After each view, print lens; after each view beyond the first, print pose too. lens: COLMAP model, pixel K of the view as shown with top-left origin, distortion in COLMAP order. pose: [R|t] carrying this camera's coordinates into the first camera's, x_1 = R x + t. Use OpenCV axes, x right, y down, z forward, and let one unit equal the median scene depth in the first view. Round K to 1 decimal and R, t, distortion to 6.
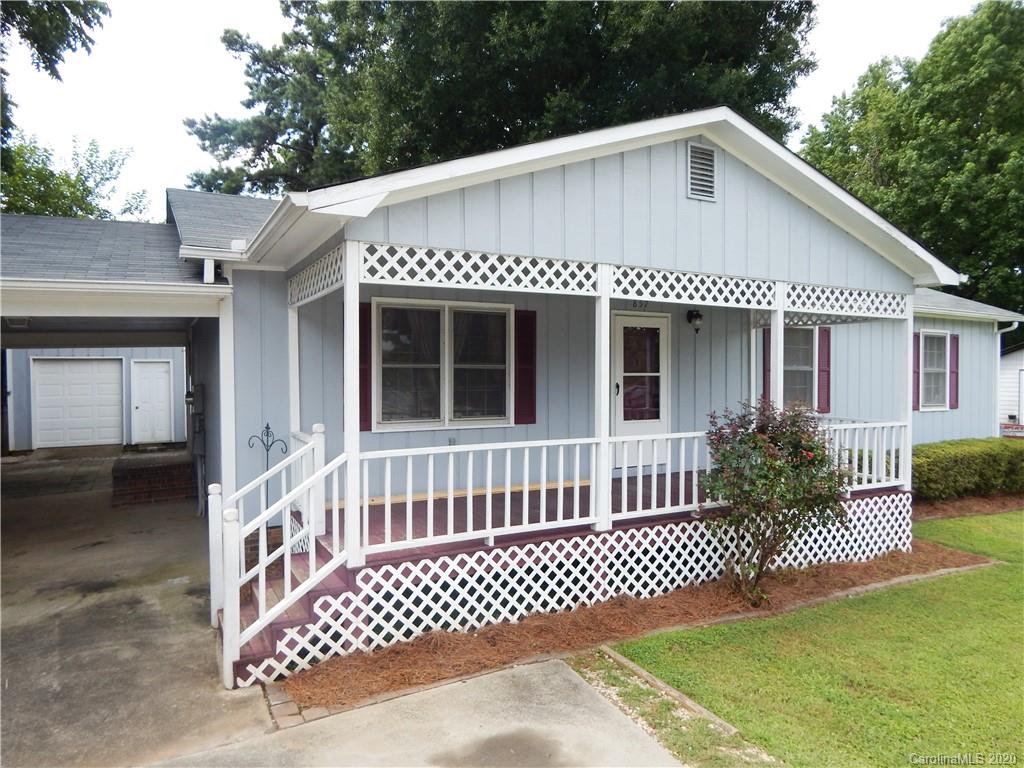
lens RADIAL K [[680.6, 0, 507.8], [0, 680.6, 379.4], [0, 0, 1]] dist [0.048113, -0.043343]
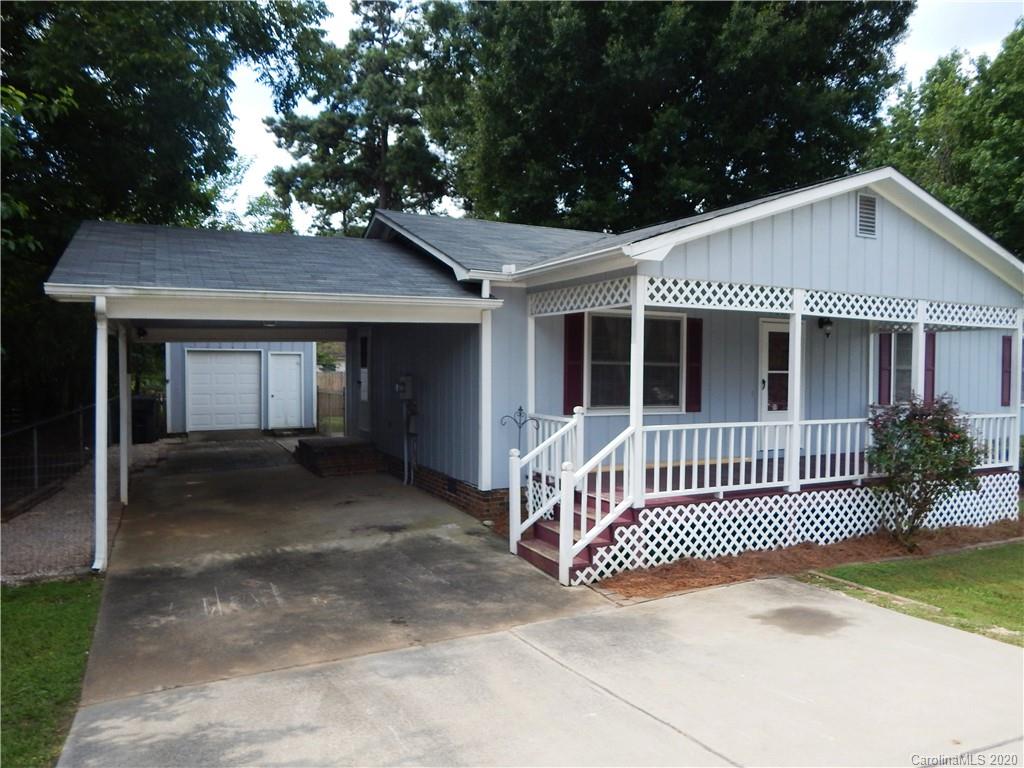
lens RADIAL K [[705.3, 0, 516.7], [0, 705.3, 379.3], [0, 0, 1]] dist [0.042411, -0.035158]
pose [[0.999470, 0.011226, -0.030566, -0.326700], [-0.010922, 0.999890, 0.010073, -0.002902], [0.030676, -0.009734, 0.999482, -0.351087]]
